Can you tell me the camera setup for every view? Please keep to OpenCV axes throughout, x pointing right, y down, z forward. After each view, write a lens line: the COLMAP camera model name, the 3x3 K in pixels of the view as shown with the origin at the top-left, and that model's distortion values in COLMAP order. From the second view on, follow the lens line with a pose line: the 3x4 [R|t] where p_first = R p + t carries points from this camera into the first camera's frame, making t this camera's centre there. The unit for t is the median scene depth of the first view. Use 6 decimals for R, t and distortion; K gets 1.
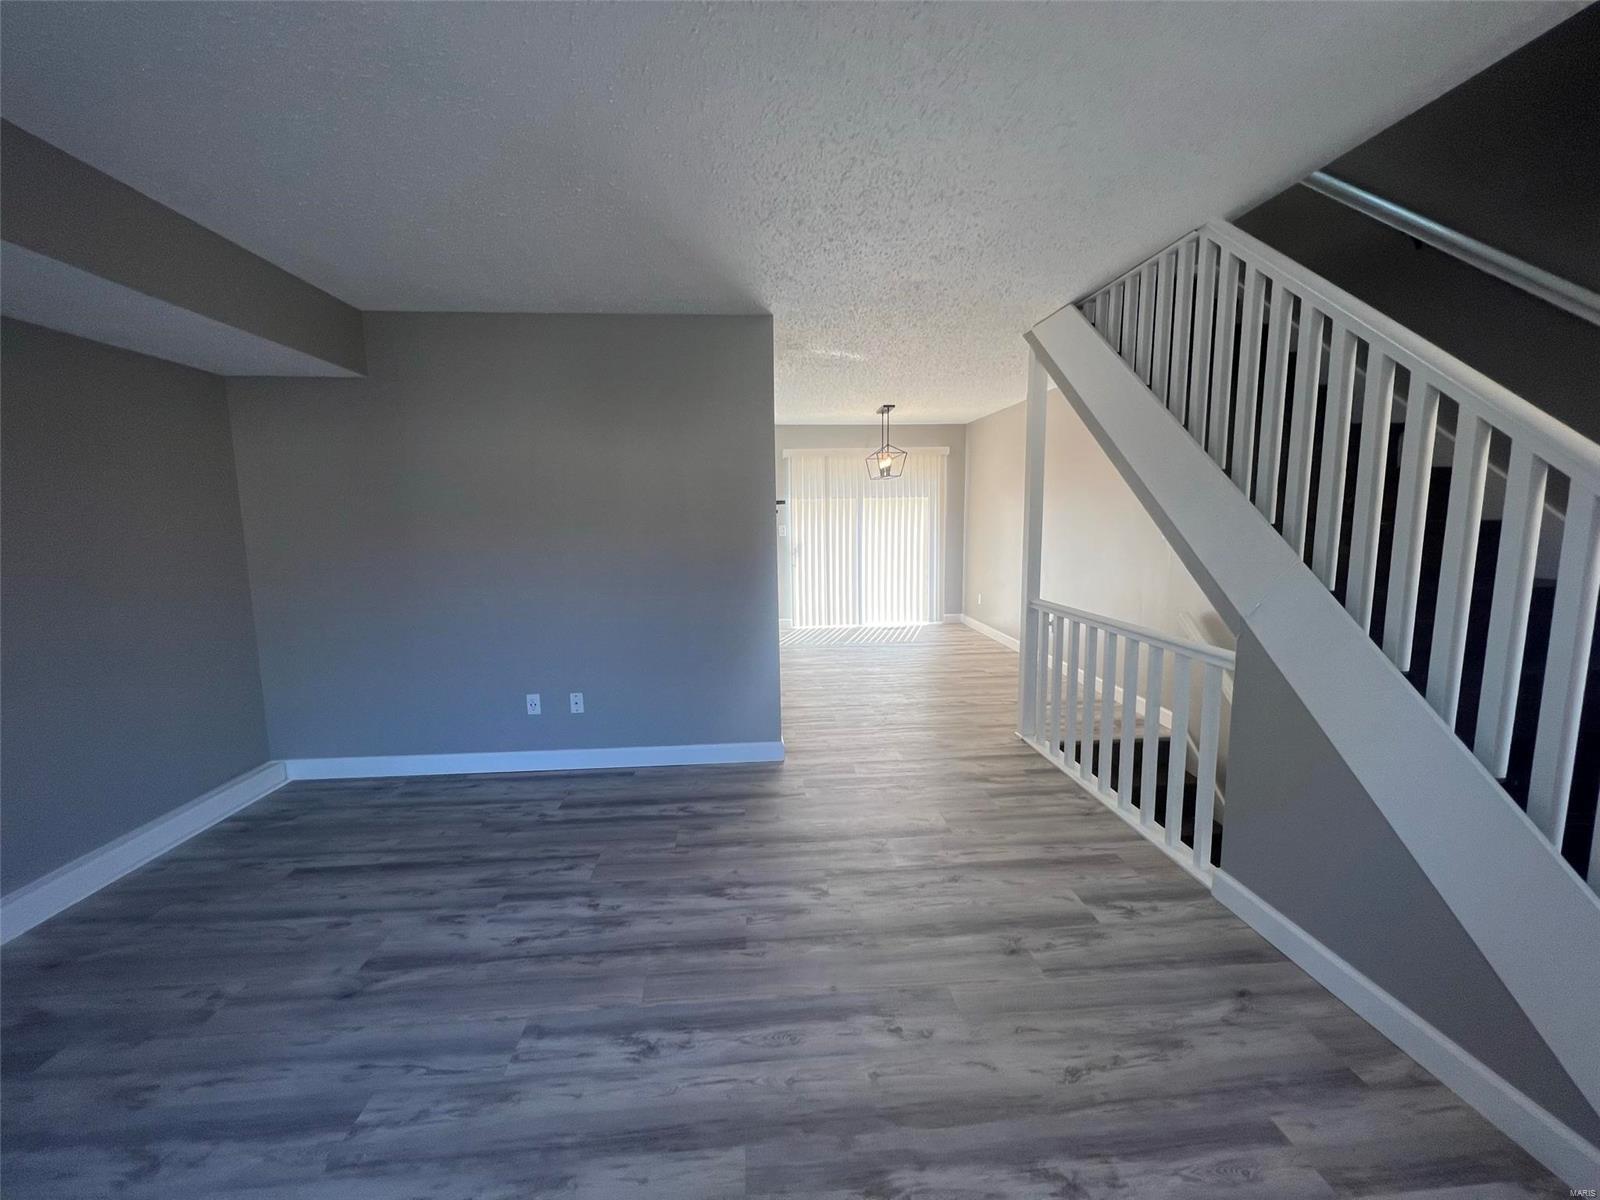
lens RADIAL K [[638.3, 0, 796.5], [0, 638.3, 596.0], [0, 0, 1]] dist [-0.001557, 0.000562]
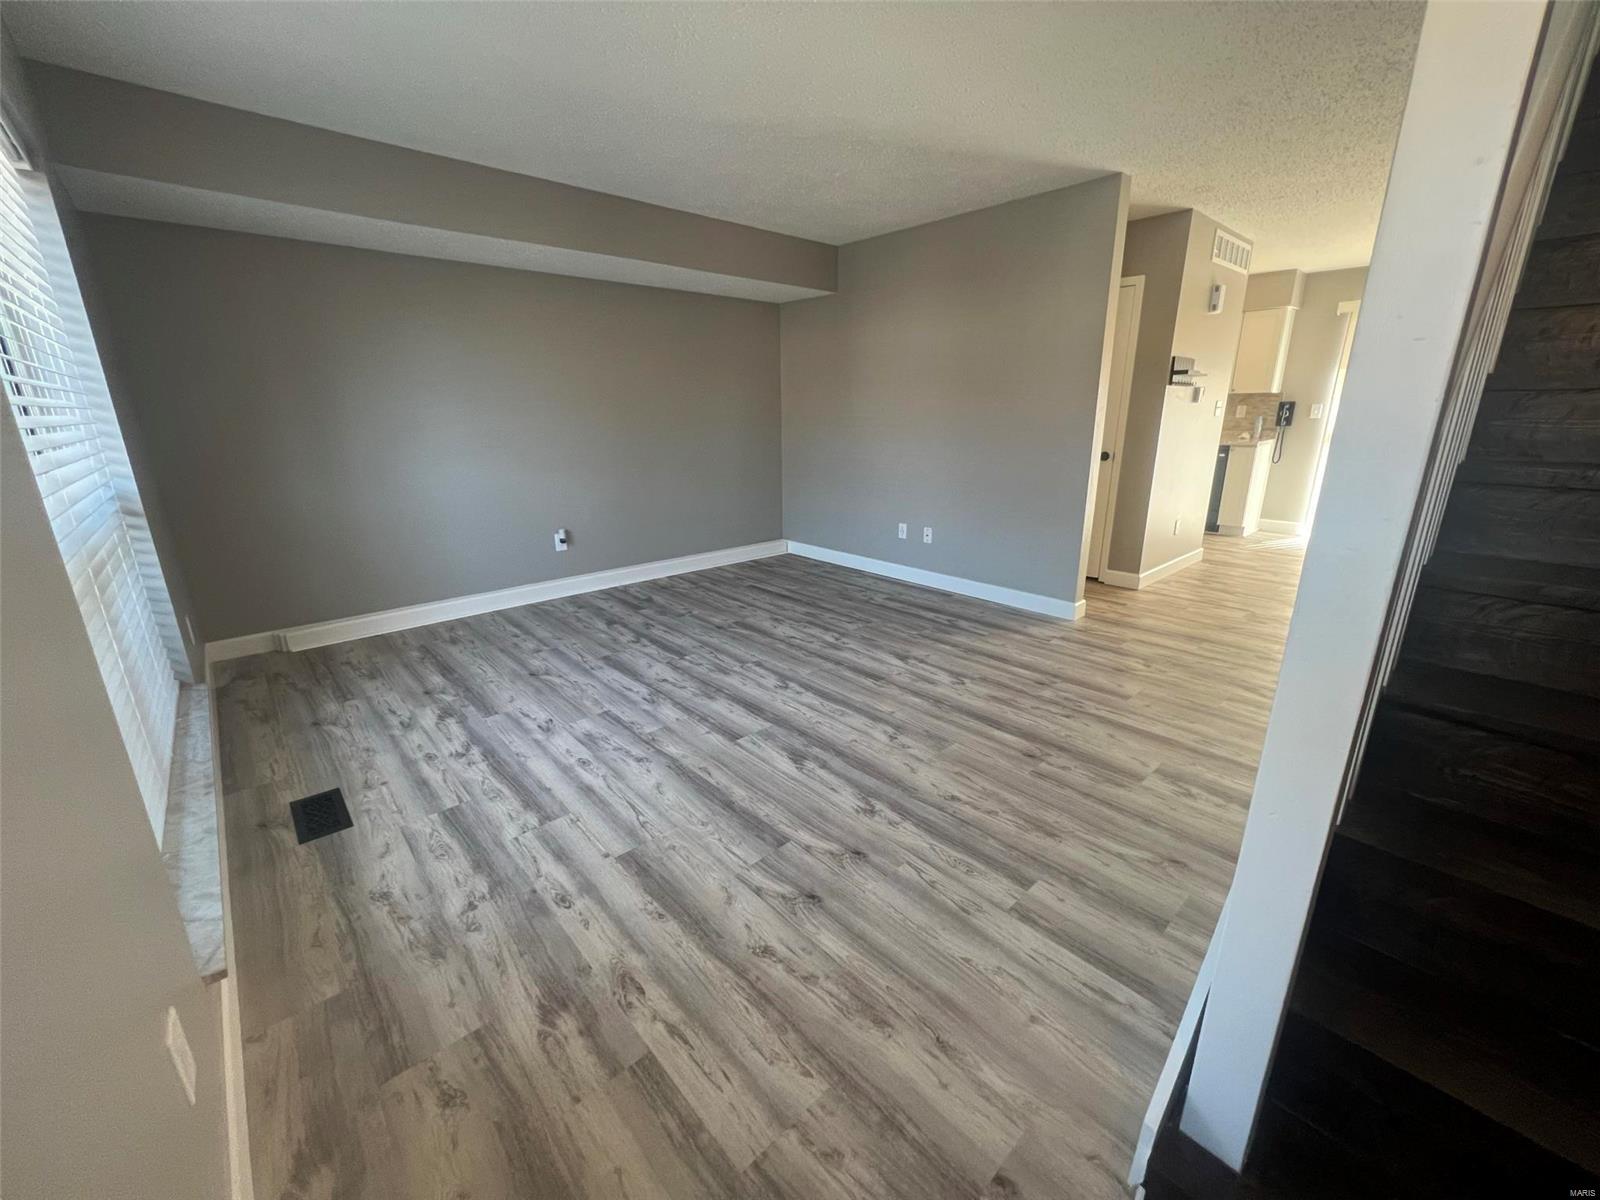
lens RADIAL K [[638.3, 0, 804.5], [0, 638.3, 599.9], [0, 0, 1]] dist [-0.001557, 0.000562]
pose [[0.616210, 0.234557, -0.751843, 0.864021], [-0.098407, 0.970072, 0.221984, 0.046682], [0.781410, -0.062802, 0.620850, -0.054598]]
